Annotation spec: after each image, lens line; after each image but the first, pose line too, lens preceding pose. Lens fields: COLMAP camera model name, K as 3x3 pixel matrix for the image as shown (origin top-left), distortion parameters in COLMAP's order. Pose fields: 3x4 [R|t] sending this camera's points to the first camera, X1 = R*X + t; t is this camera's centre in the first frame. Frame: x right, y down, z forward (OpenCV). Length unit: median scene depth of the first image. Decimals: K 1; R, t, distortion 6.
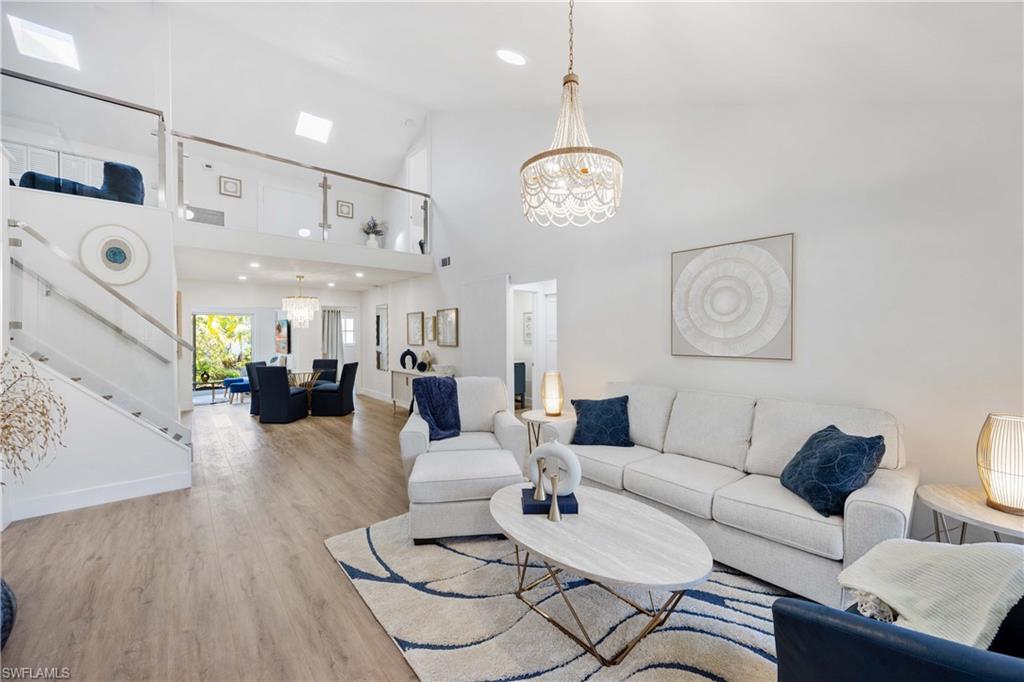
lens RADIAL K [[398.0, 0, 513.5], [0, 398.0, 334.4], [0, 0, 1]] dist [0.001527, 0.000176]
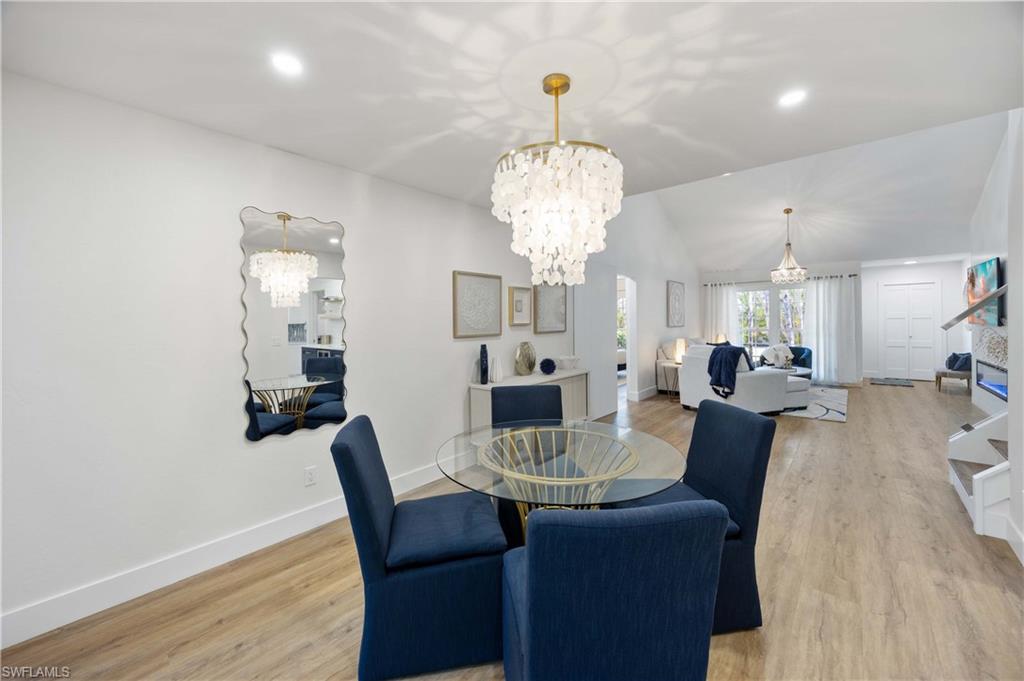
lens RADIAL K [[391.8, 0, 505.3], [0, 391.8, 315.6], [0, 0, 1]] dist [0.000873, 0.000235]
pose [[-0.143022, 0.005257, 0.989706, -1.916635], [0.000892, 0.999986, -0.005182, 0.005690], [-0.989719, 0.000142, -0.143024, 2.610394]]
